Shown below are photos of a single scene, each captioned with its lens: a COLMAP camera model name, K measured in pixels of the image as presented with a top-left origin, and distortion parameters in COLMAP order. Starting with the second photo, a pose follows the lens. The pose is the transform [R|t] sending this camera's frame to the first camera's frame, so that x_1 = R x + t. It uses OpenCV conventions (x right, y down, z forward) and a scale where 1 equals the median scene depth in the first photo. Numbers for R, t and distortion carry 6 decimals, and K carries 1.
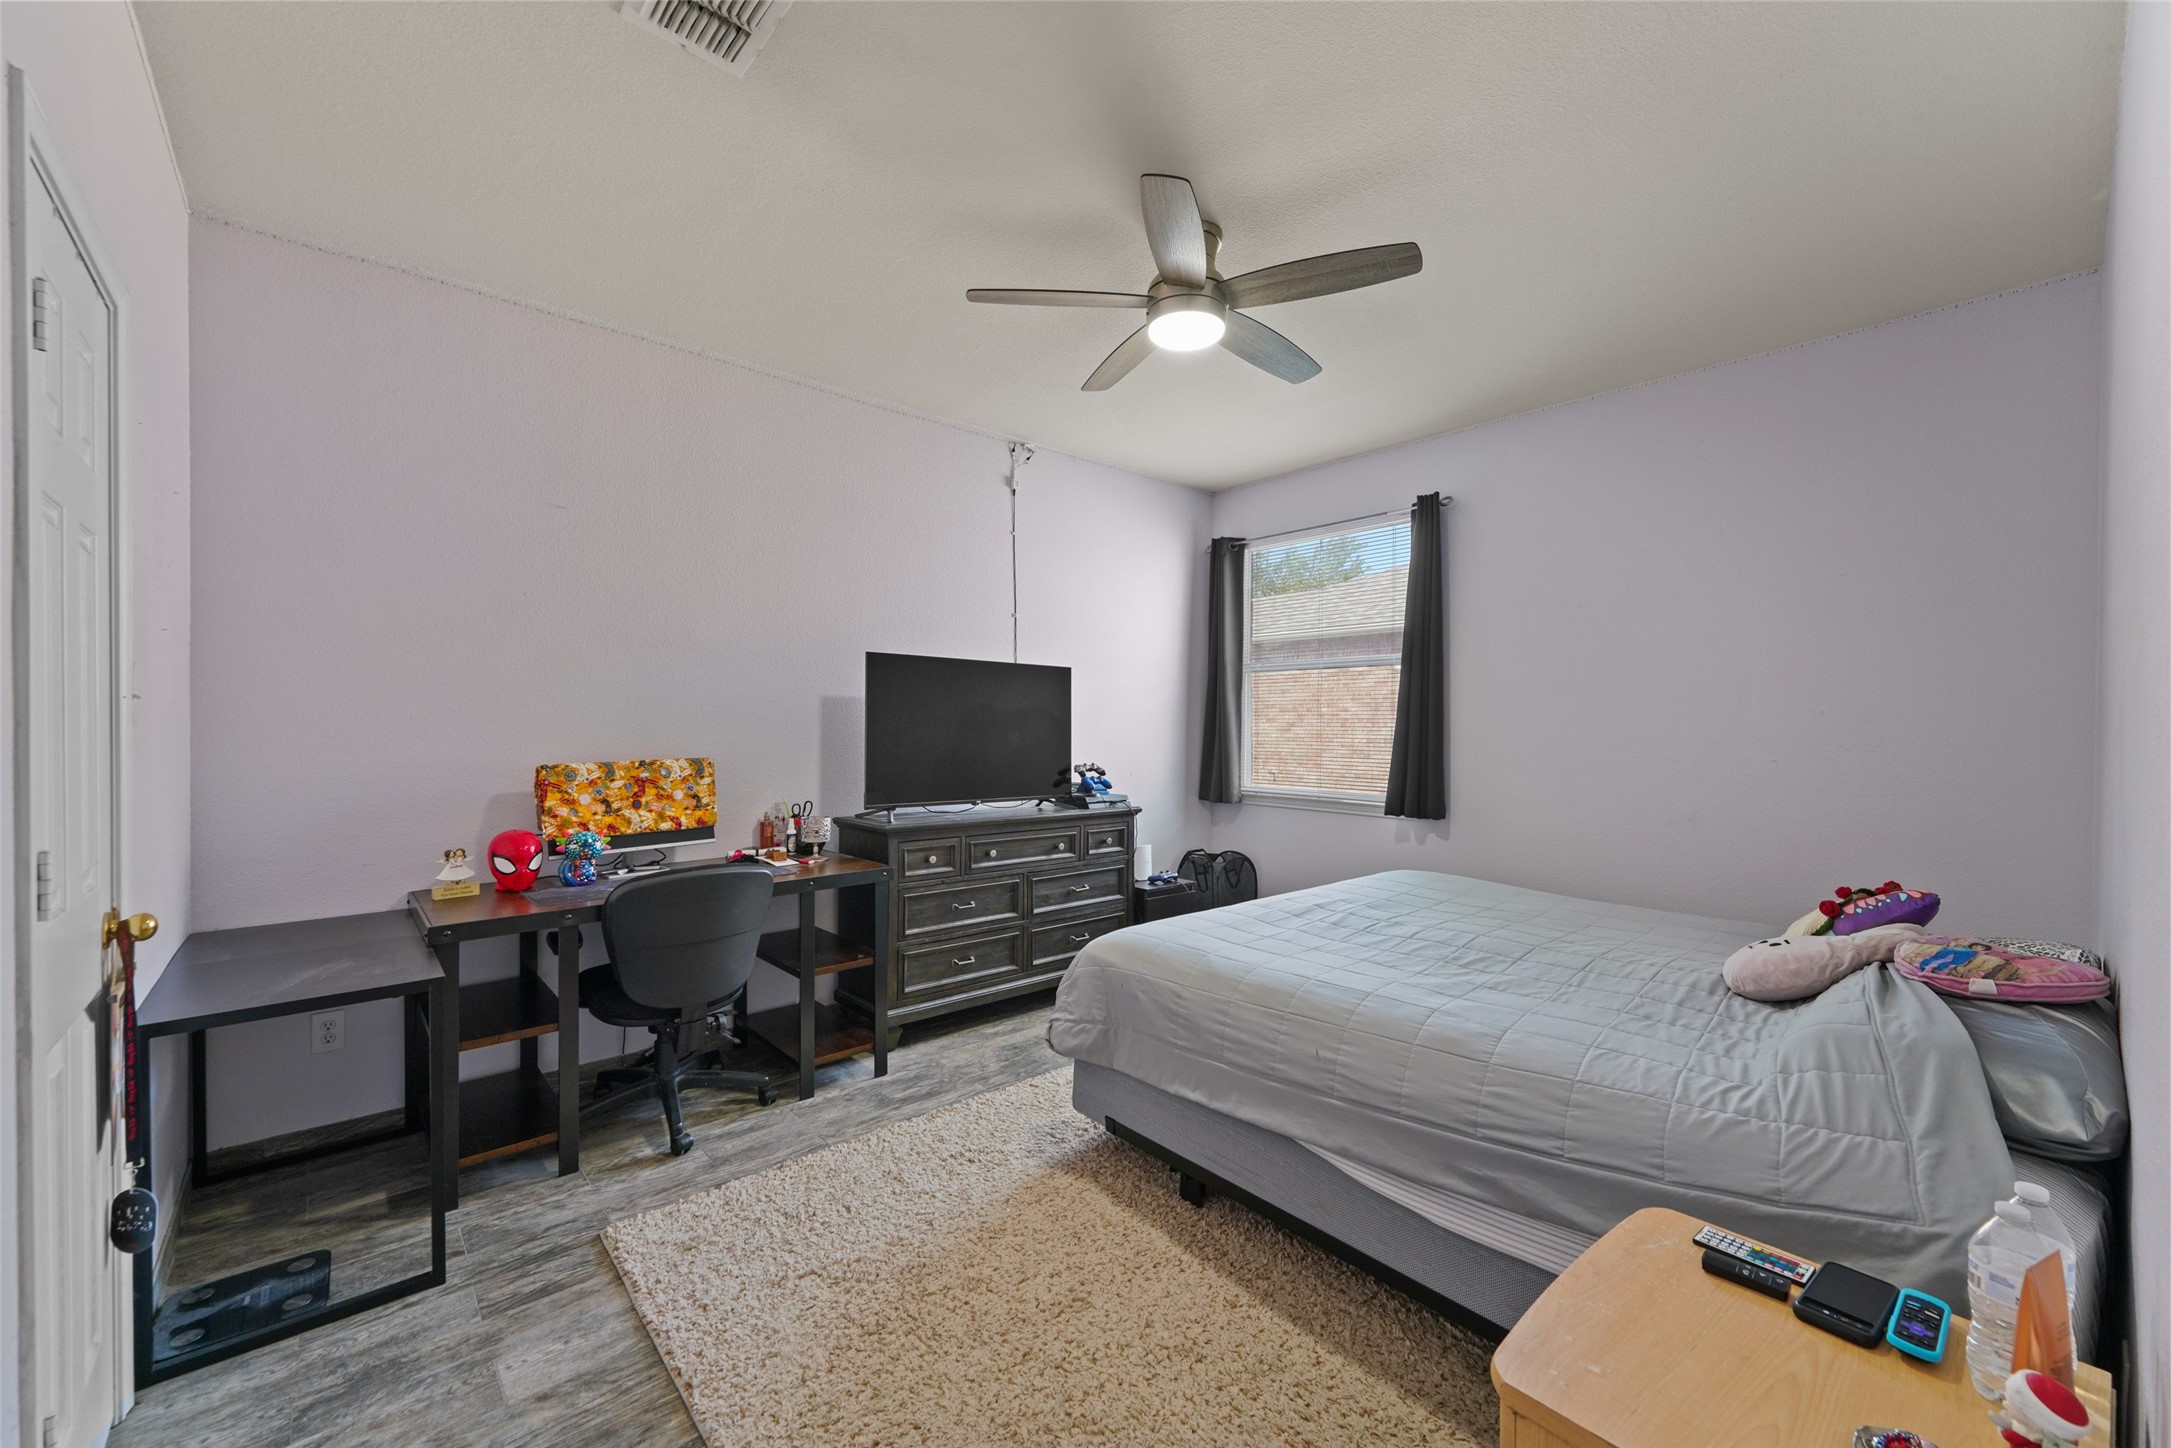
lens RADIAL K [[856.7, 0, 1072.3], [0, 856.7, 727.0], [0, 0, 1]] dist [0.005818, -0.001472]
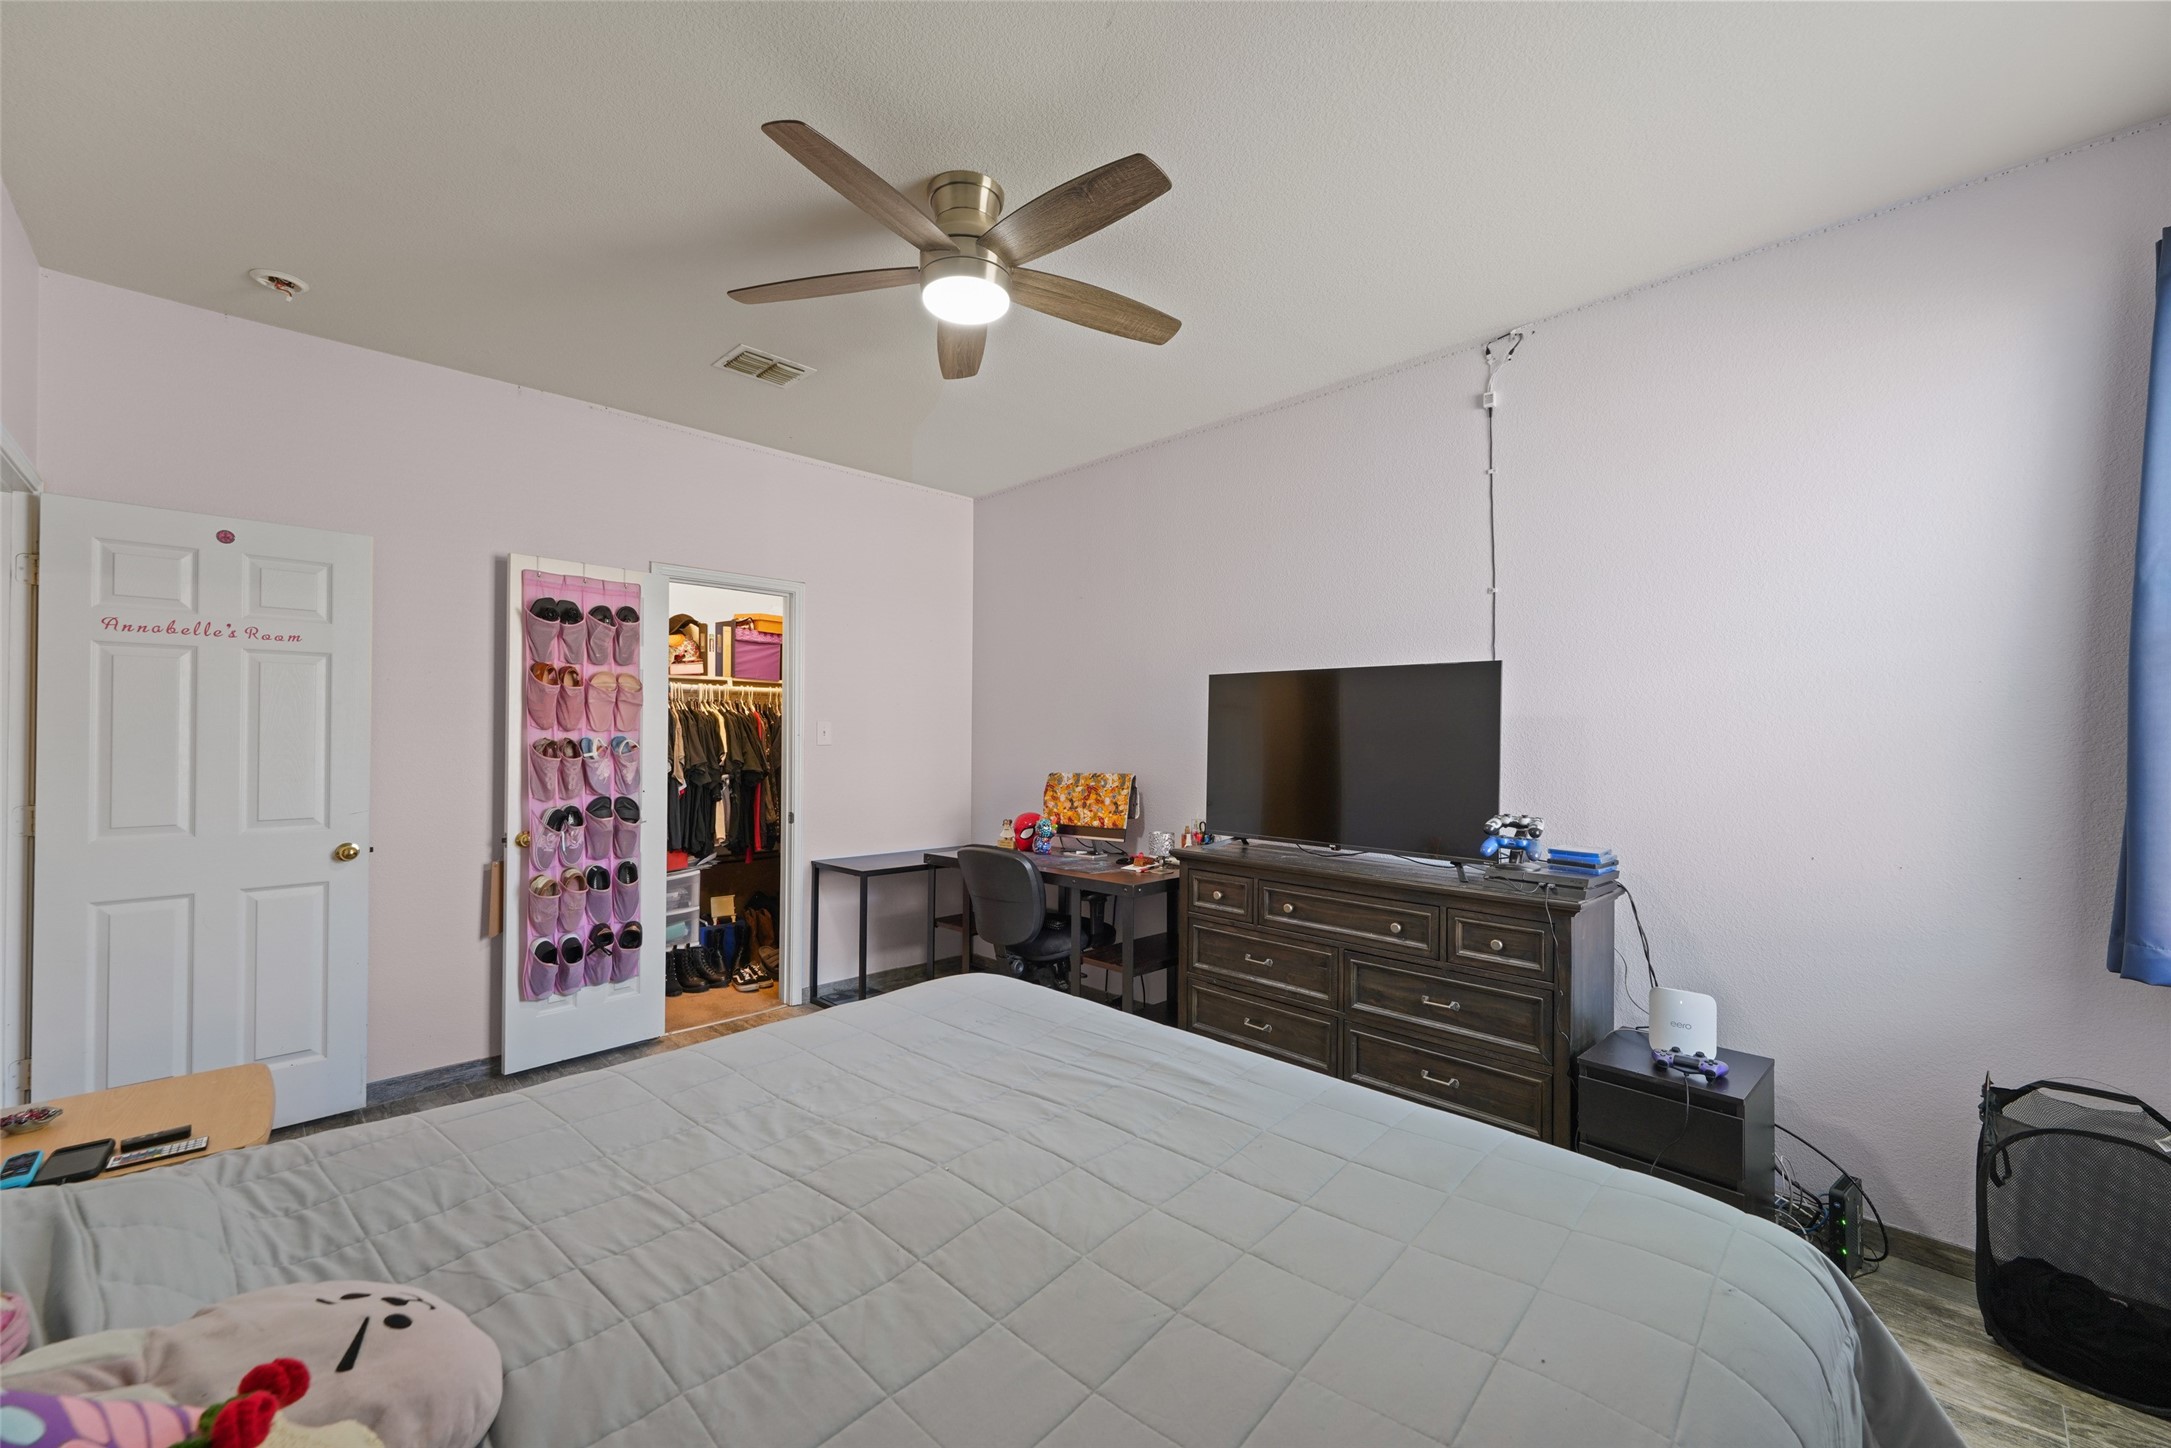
lens RADIAL K [[856.7, 0, 1071.1], [0, 856.7, 732.1], [0, 0, 1]] dist [0.005818, -0.001472]
pose [[0.052833, -0.014034, -0.998505, 0.828172], [-0.010615, 0.999837, -0.014614, -0.005390], [0.998547, 0.011372, 0.052676, 0.877717]]
